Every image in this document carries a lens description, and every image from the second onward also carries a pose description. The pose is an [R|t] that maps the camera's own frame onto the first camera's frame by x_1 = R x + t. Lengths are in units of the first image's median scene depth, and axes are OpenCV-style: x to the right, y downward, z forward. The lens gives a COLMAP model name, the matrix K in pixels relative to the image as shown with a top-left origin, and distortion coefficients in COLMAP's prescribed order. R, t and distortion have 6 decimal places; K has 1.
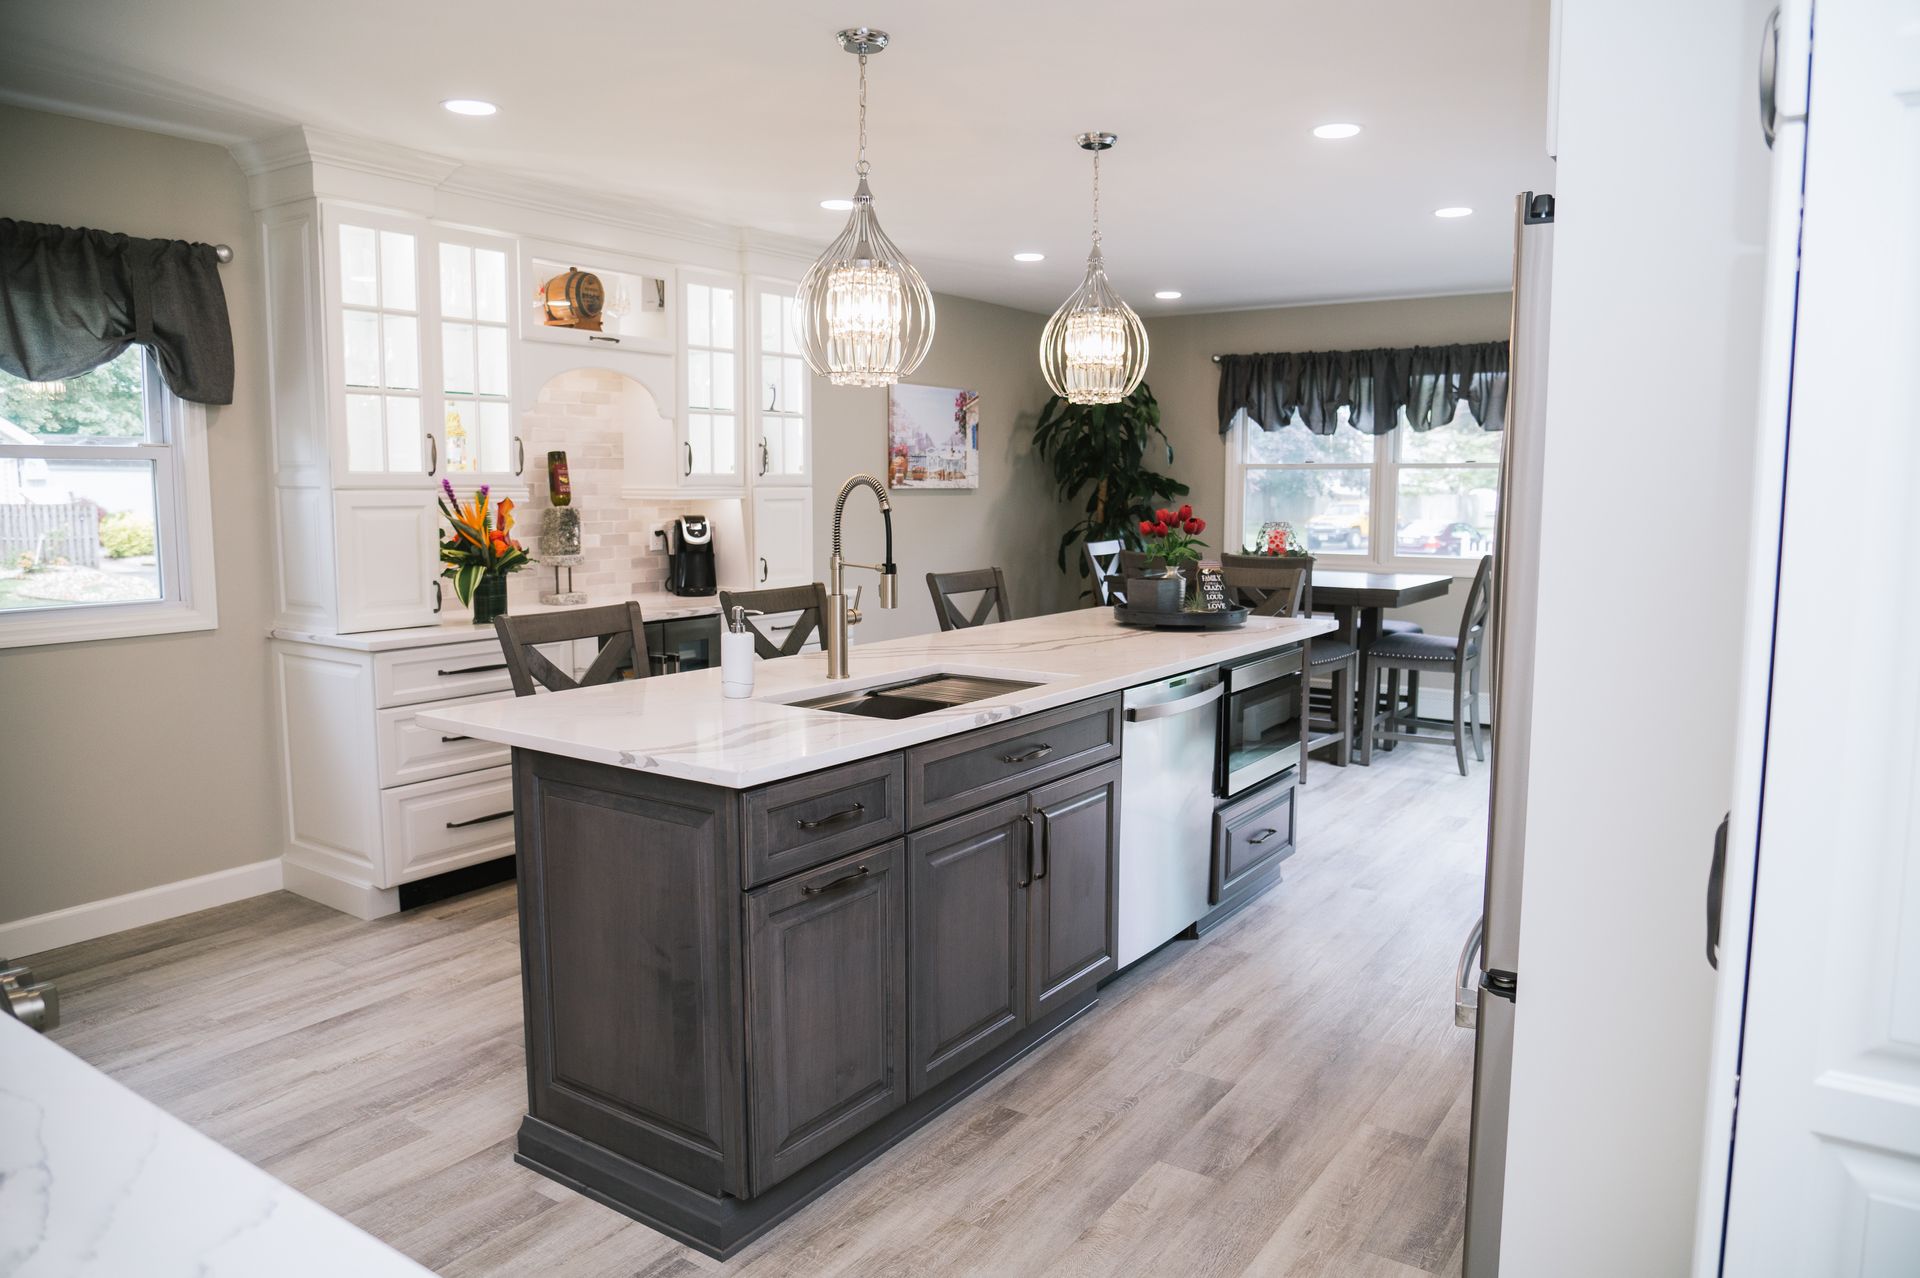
lens RADIAL K [[1303.0, 0, 960.0], [0, 1303.0, 639.0], [0, 0, 1]] dist [-0.031618, 0.003598]
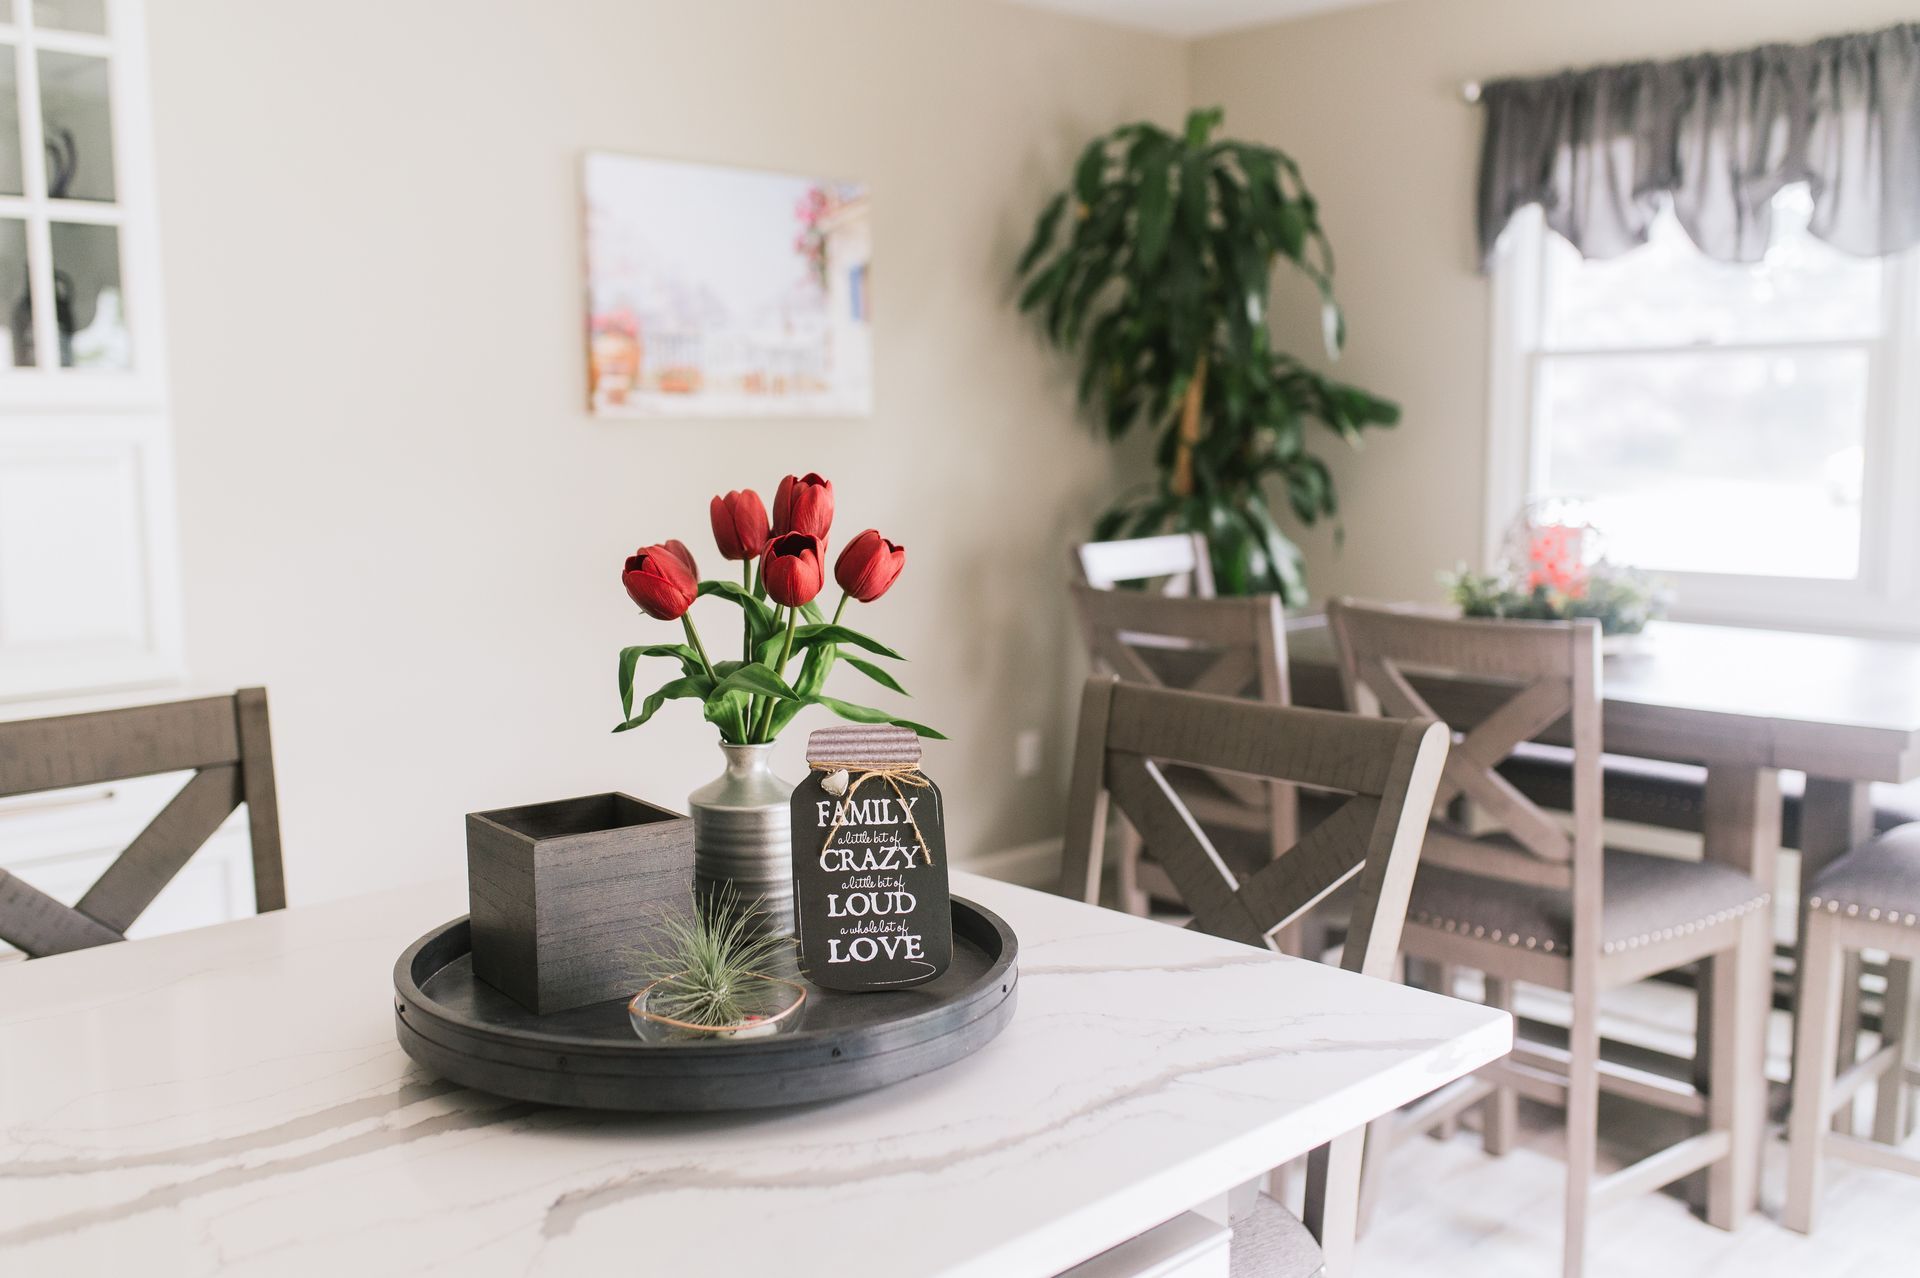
lens RADIAL K [[1833.3, 0, 960.0], [0, 1833.3, 639.0], [0, 0, 1]] dist [0.025626, -0.022866]
pose [[0.981924, 0.008493, -0.189085, 0.235876], [-0.008832, 0.999961, -0.000950, -0.062349], [0.189070, 0.002603, 0.981960, 0.620627]]
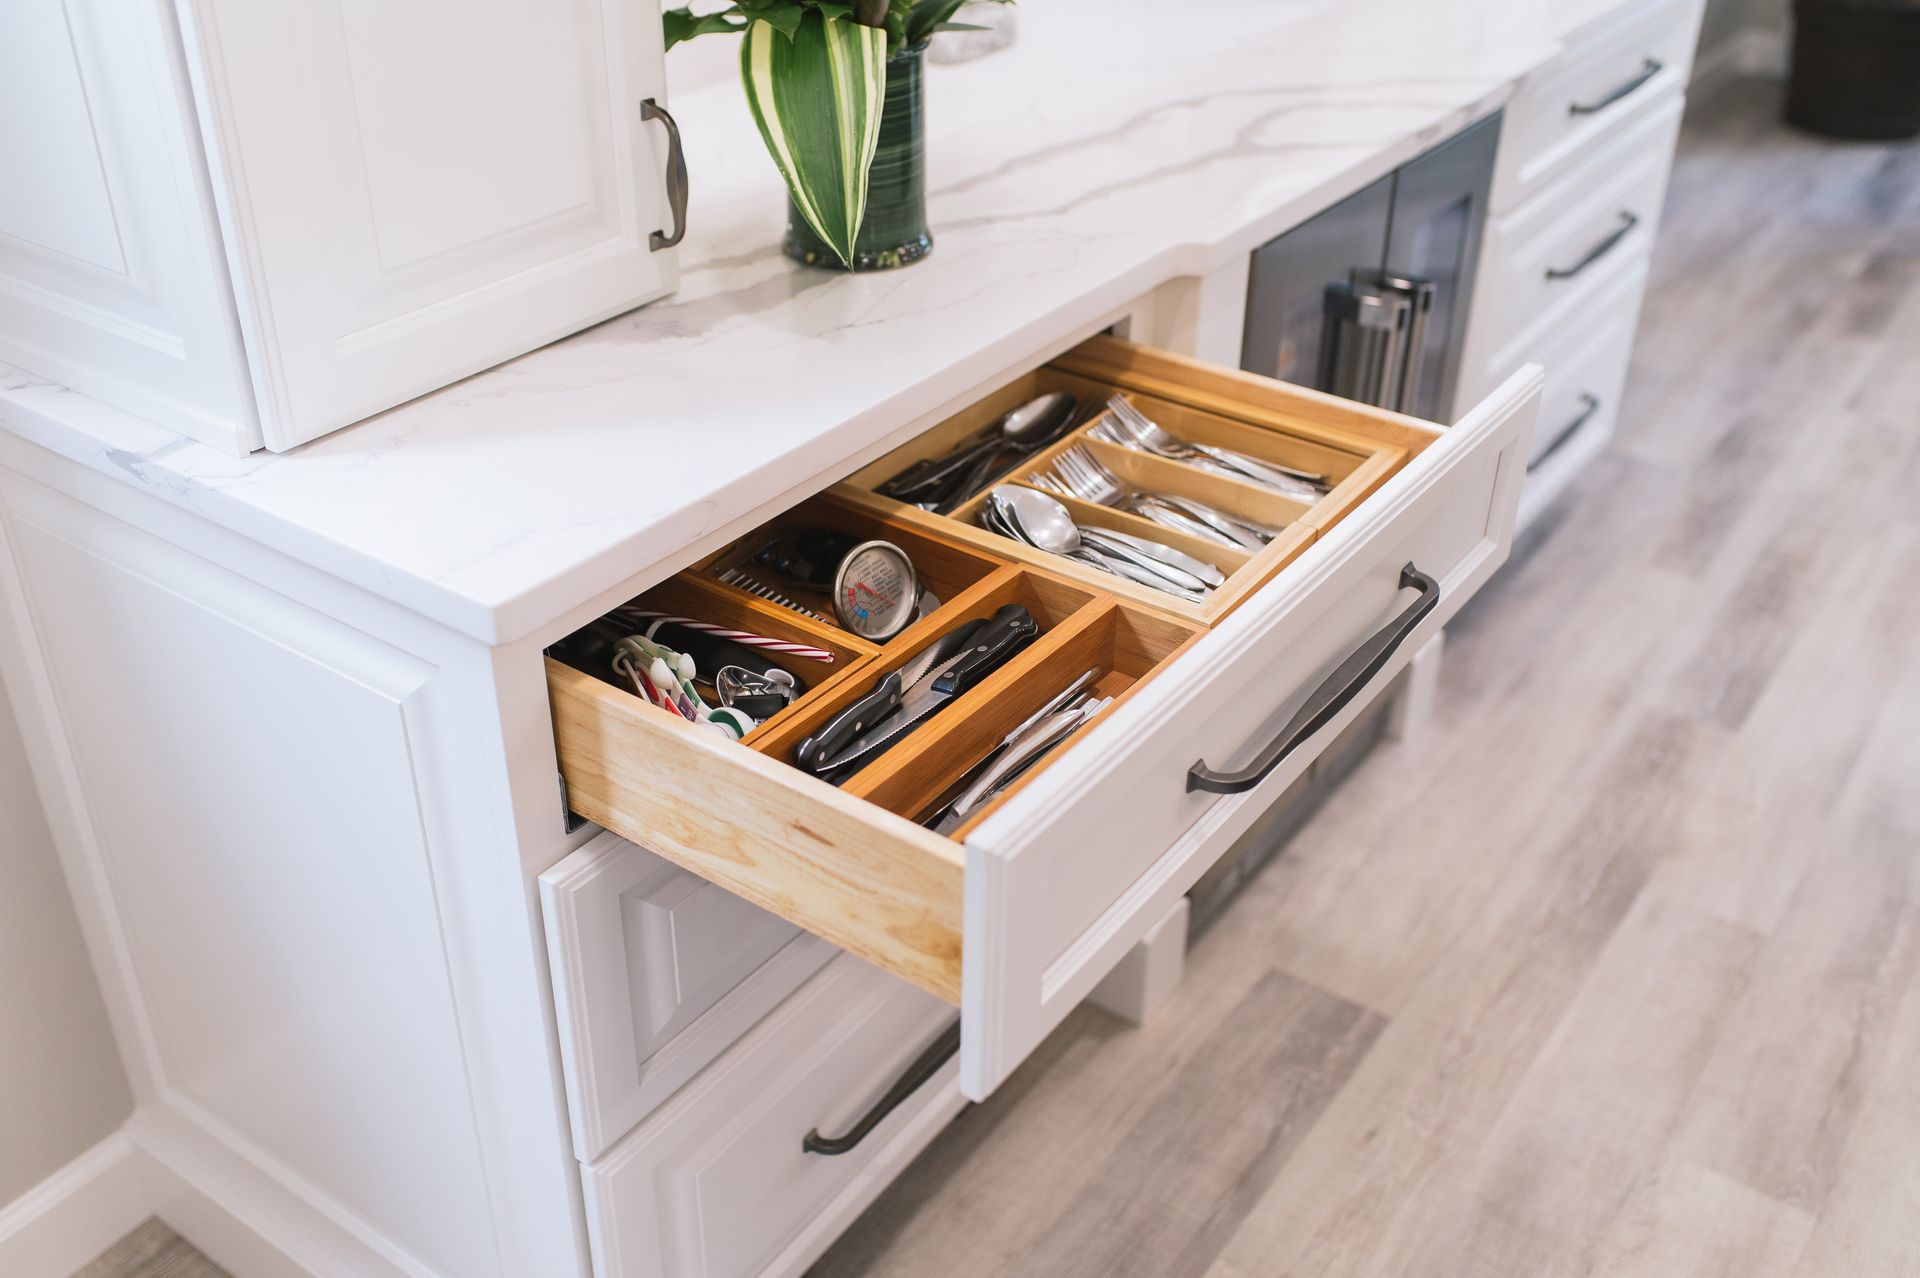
lens RADIAL K [[1833.3, 0, 960.0], [0, 1833.3, 639.0], [0, 0, 1]] dist [0.025626, -0.022866]
pose [[0.999948, 0.008078, -0.006258, -0.302219], [-0.004816, 0.912718, 0.408562, -0.074443], [0.009012, -0.408510, 0.912709, 0.596018]]
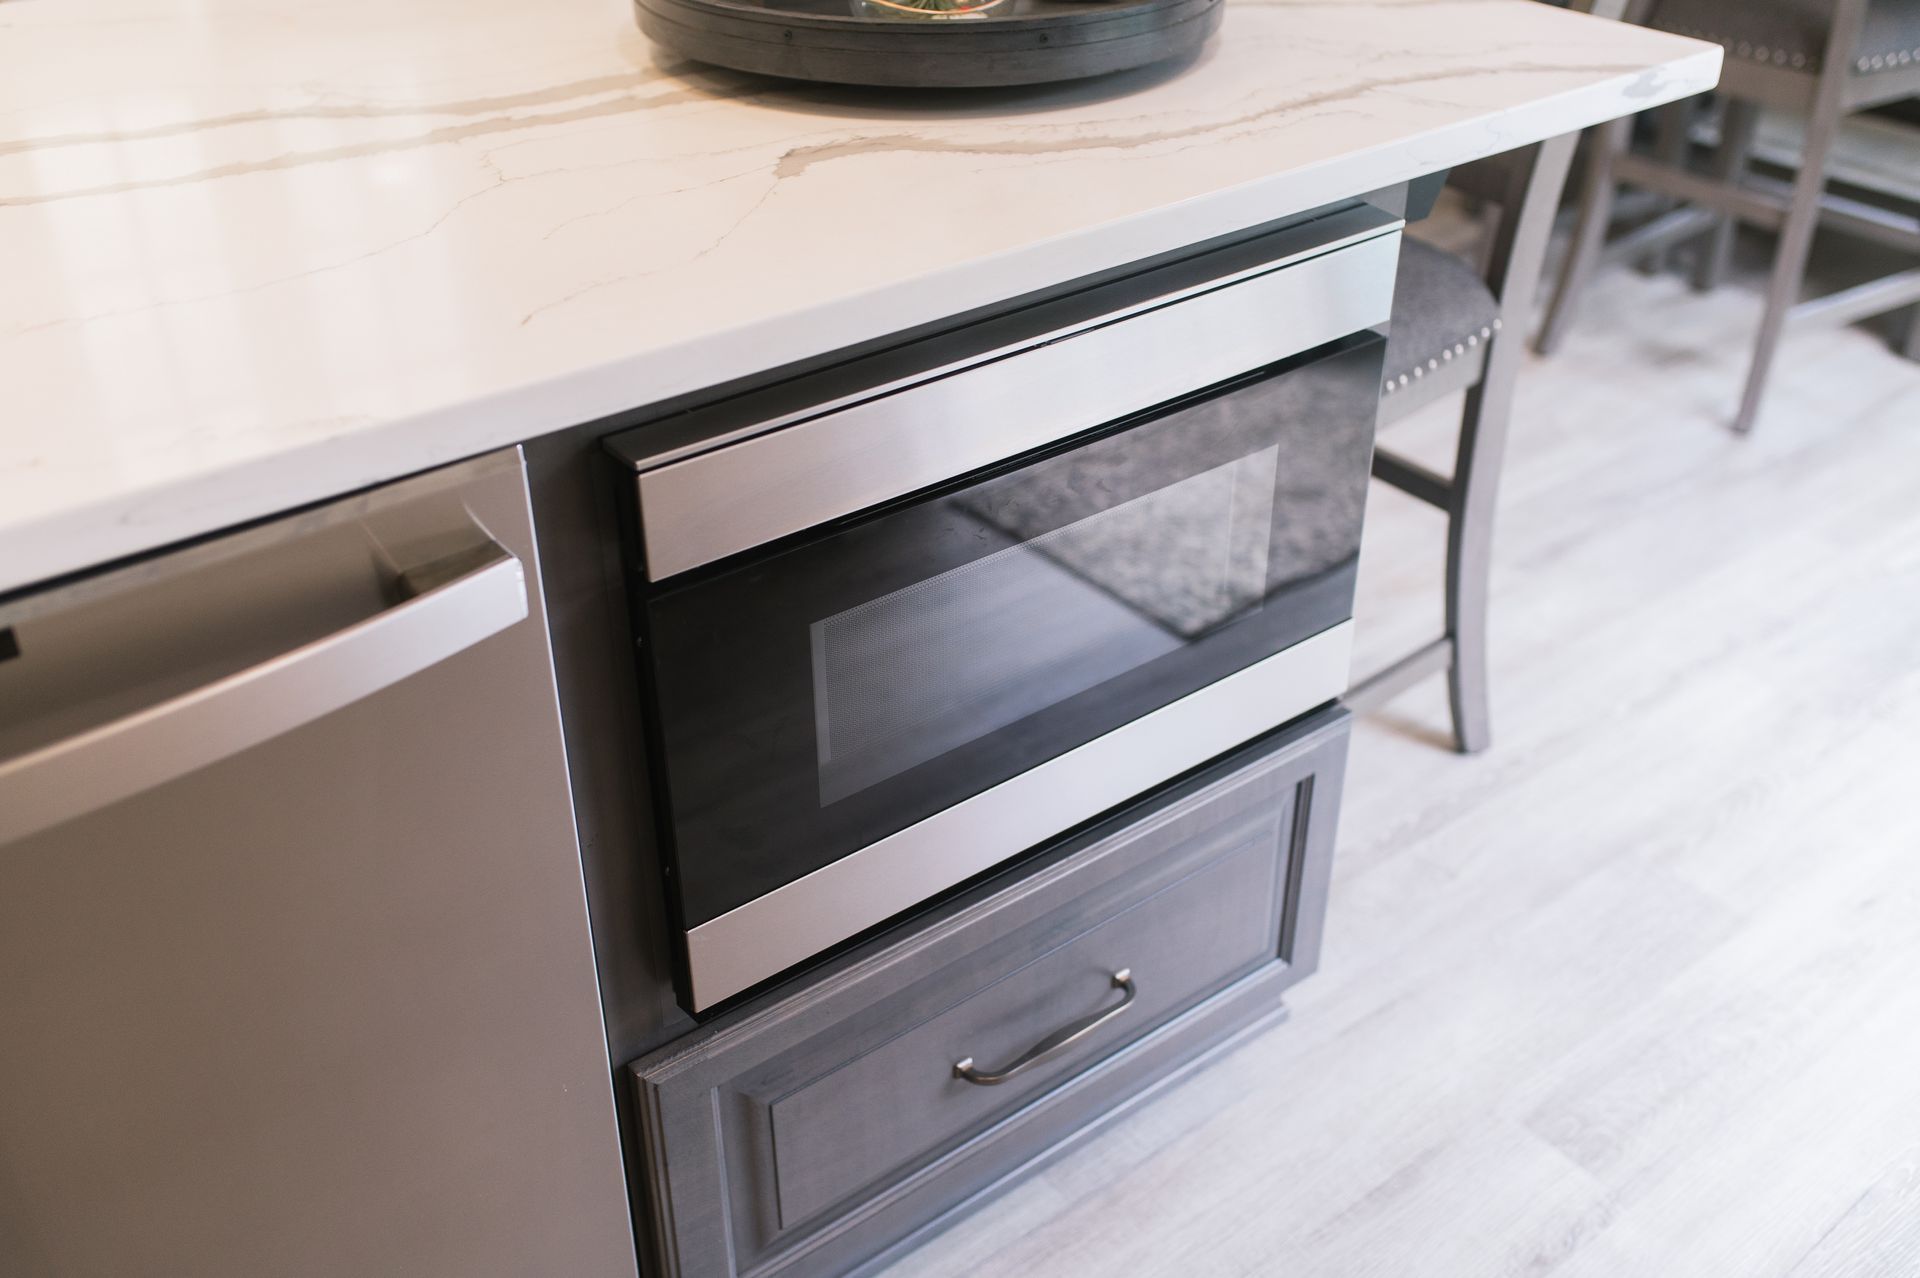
lens RADIAL K [[1833.3, 0, 960.0], [0, 1833.3, 639.0], [0, 0, 1]] dist [0.025626, -0.022866]
pose [[0.951486, 0.152943, -0.266989, 0.243218], [-0.025232, 0.903575, 0.427685, -0.044063], [0.306656, -0.400200, 0.863598, 0.601245]]
